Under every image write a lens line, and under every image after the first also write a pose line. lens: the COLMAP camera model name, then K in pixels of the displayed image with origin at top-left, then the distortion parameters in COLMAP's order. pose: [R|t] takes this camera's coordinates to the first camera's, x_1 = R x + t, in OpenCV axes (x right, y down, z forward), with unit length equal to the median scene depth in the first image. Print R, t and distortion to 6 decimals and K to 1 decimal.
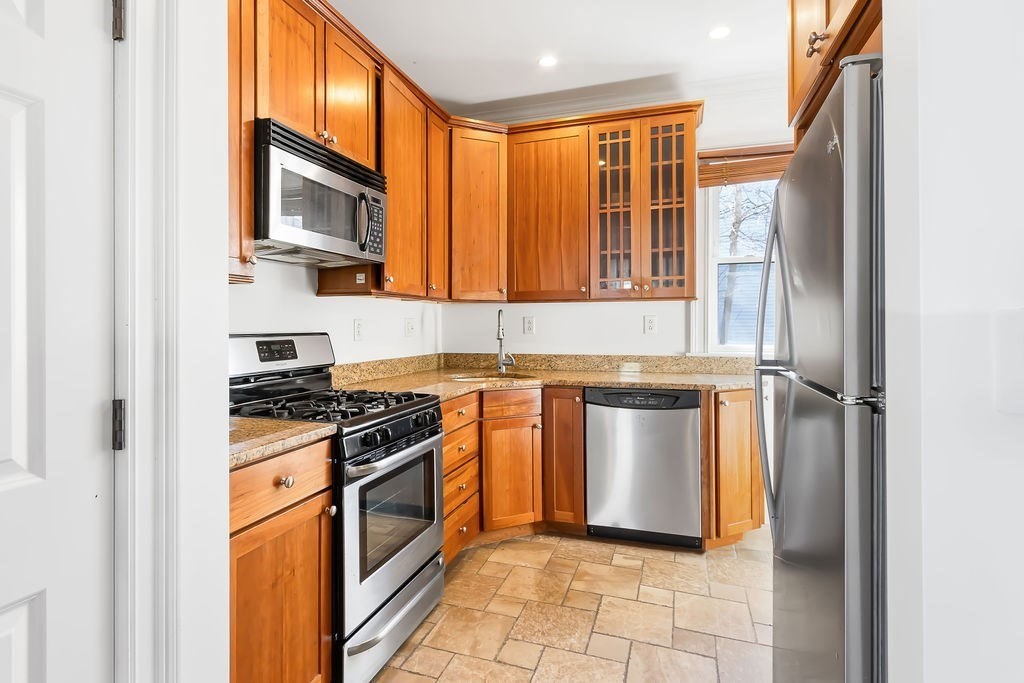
lens RADIAL K [[506.4, 0, 507.2], [0, 506.4, 325.8], [0, 0, 1]] dist [0.011328, -0.004635]
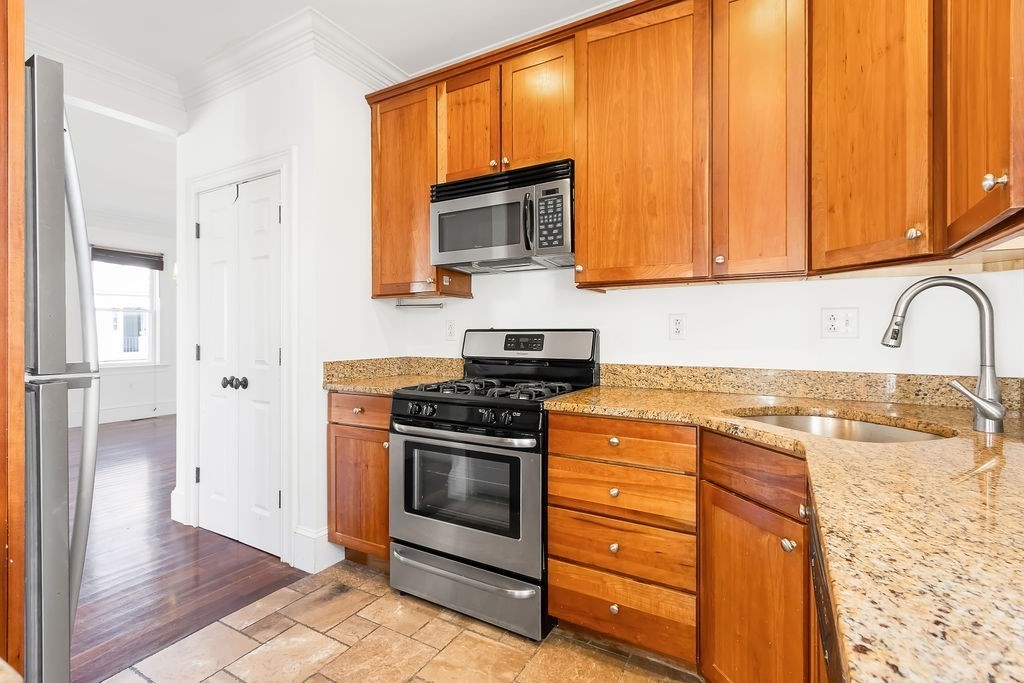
lens RADIAL K [[472.7, 0, 505.4], [0, 472.7, 335.9], [0, 0, 1]] dist [0.006973, -0.003436]
pose [[-0.183461, 0.010516, -0.982971, 0.555624], [0.000333, 0.999943, 0.010635, 0.015801], [0.983027, 0.001624, -0.183454, 0.925935]]
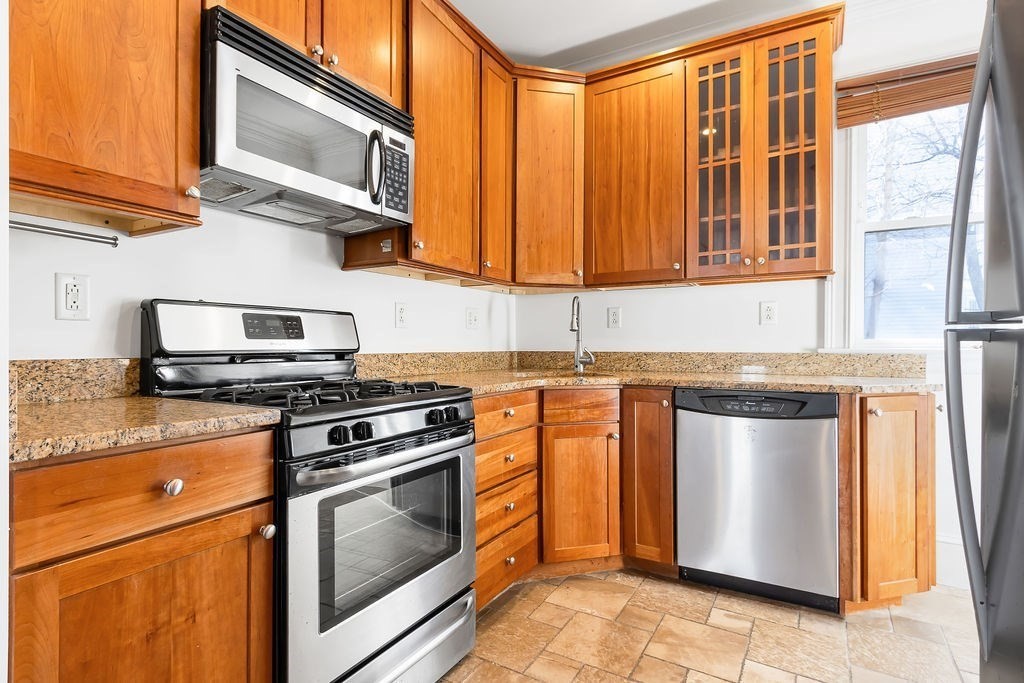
lens RADIAL K [[506.4, 0, 531.3], [0, 506.4, 341.7], [0, 0, 1]] dist [0.011328, -0.004635]
pose [[0.983543, 0.004758, -0.180610, 0.082889], [-0.005223, 0.999984, -0.002096, 0.057153], [0.180598, 0.003005, 0.983552, 0.212481]]
